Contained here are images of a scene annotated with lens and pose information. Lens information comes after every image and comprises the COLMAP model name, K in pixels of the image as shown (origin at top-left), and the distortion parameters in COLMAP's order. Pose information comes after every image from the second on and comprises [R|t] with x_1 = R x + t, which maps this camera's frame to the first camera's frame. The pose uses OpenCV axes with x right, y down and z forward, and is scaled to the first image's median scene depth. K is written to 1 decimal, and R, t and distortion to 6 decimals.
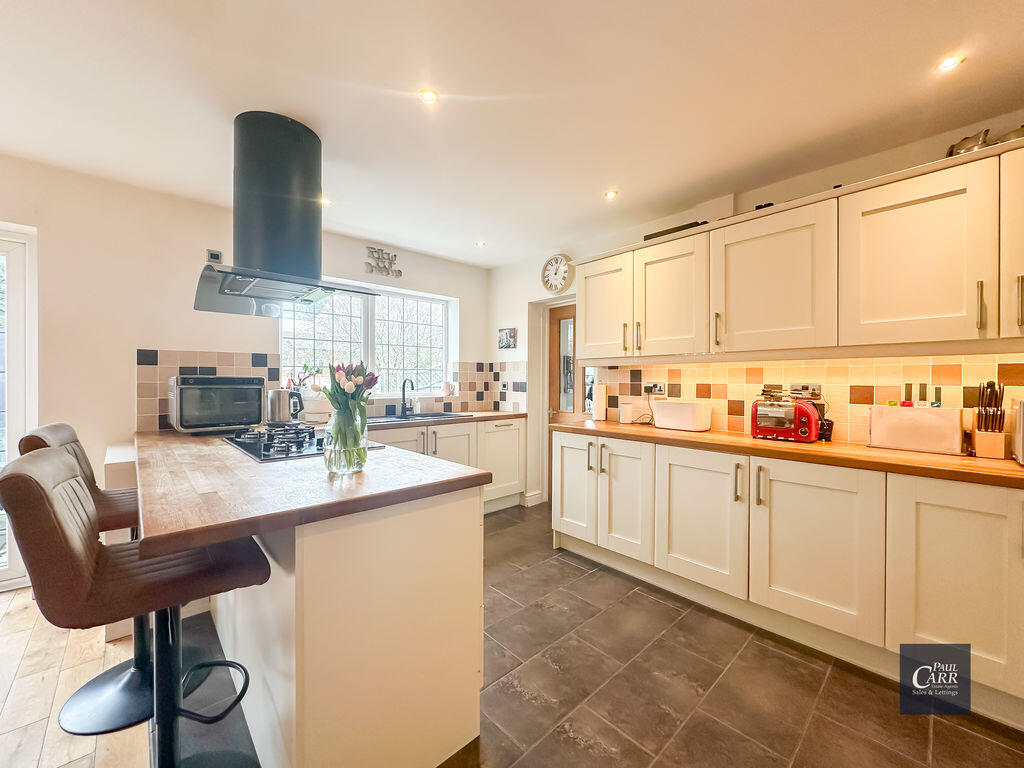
lens RADIAL K [[407.3, 0, 512.3], [0, 407.3, 381.1], [0, 0, 1]] dist [-0.004446, 0.000437]
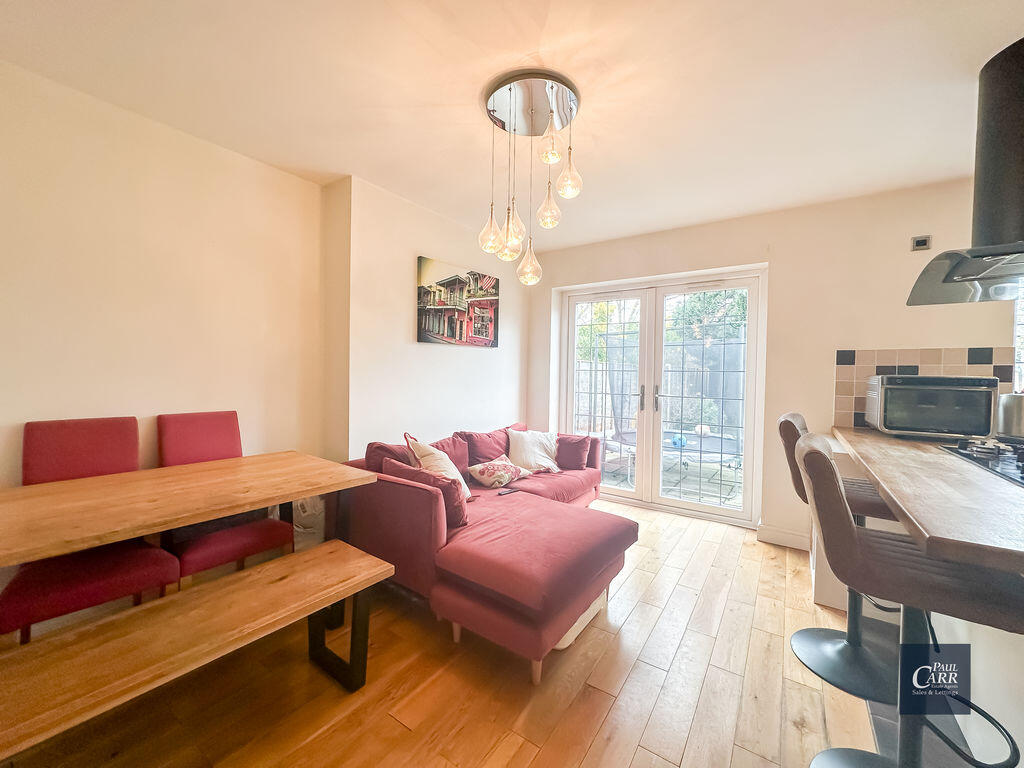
lens RADIAL K [[407.3, 0, 512.3], [0, 407.3, 381.1], [0, 0, 1]] dist [-0.004446, 0.000437]
pose [[0.218810, 0.022596, -0.975506, -0.045953], [-0.015643, 0.999685, 0.019648, -0.003800], [0.975642, 0.010960, 0.219094, -0.083822]]
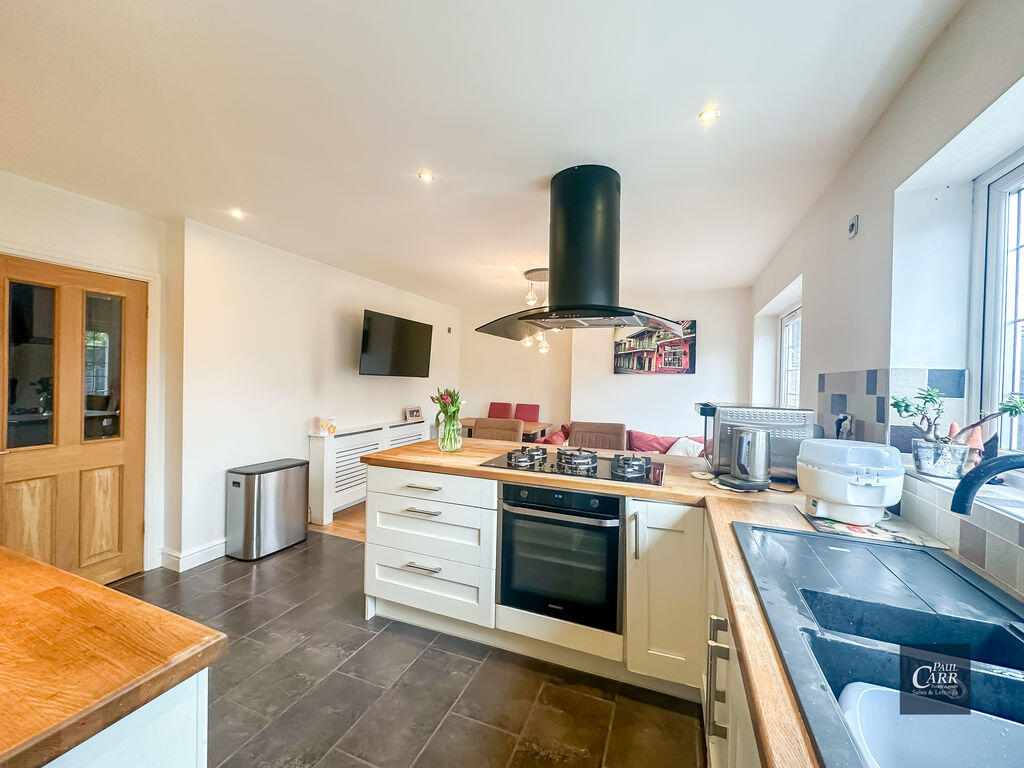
lens RADIAL K [[407.3, 0, 512.3], [0, 407.3, 381.1], [0, 0, 1]] dist [-0.004446, 0.000437]
pose [[-0.908321, -0.018076, -0.417883, 0.040418], [-0.022096, 0.999744, 0.004783, -0.048703], [0.417690, 0.013578, -0.908488, 1.412671]]
